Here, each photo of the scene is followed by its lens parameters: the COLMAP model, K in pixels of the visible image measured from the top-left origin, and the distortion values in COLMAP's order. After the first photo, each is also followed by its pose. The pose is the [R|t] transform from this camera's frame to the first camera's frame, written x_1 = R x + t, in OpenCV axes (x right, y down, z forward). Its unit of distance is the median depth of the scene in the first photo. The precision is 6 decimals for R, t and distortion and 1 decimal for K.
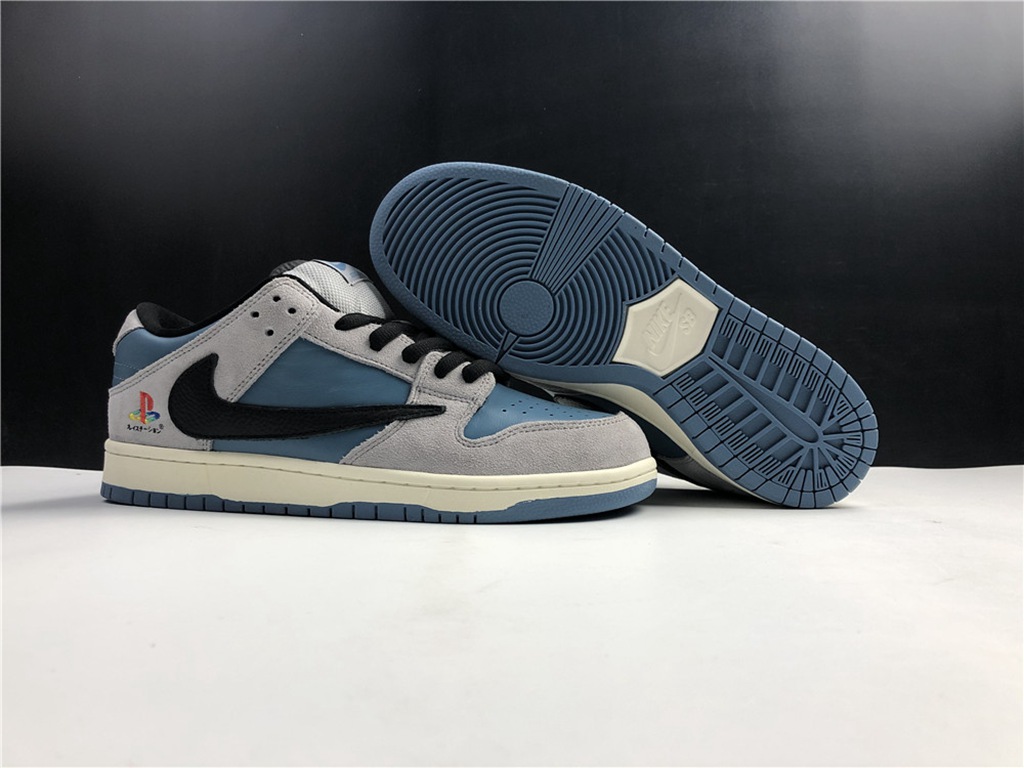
lens RADIAL K [[822.2, 0, 512.0], [0, 822.2, 384.0], [0, 0, 1]] dist [0.009802, -0.004466]
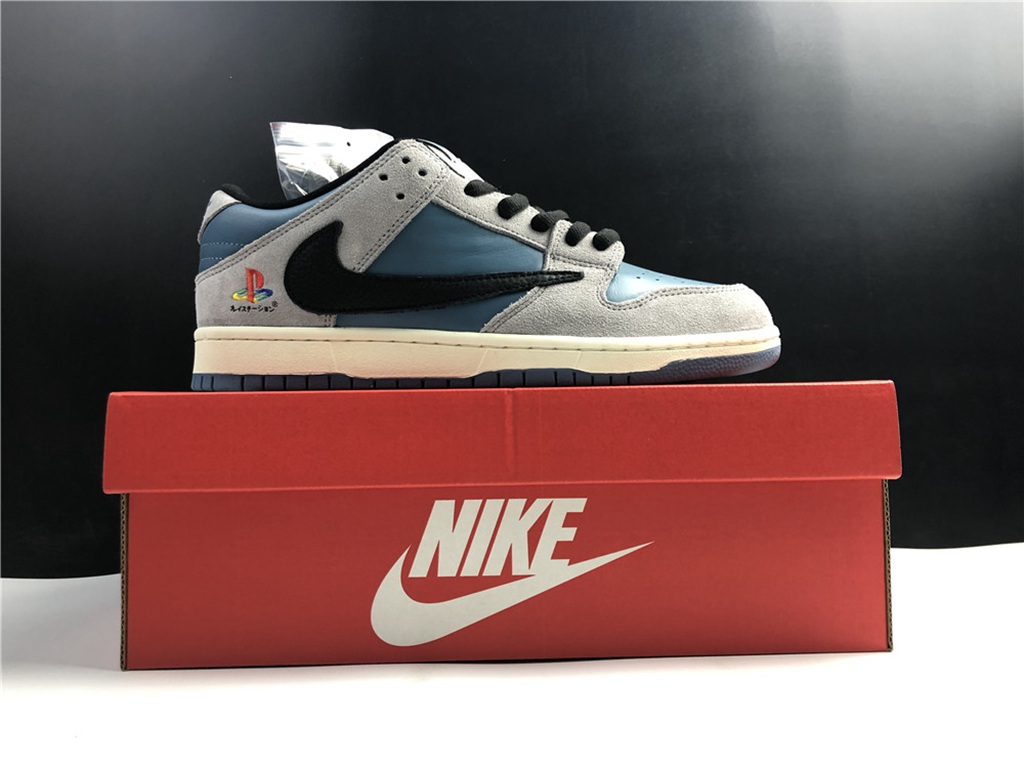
lens RADIAL K [[822.2, 0, 512.0], [0, 822.2, 384.0], [0, 0, 1]] dist [0.009802, -0.004466]
pose [[0.989167, -0.035366, 0.142469, -0.305566], [0.036718, 0.999302, -0.006873, 0.161829], [-0.142127, 0.012030, 0.989775, 0.050359]]
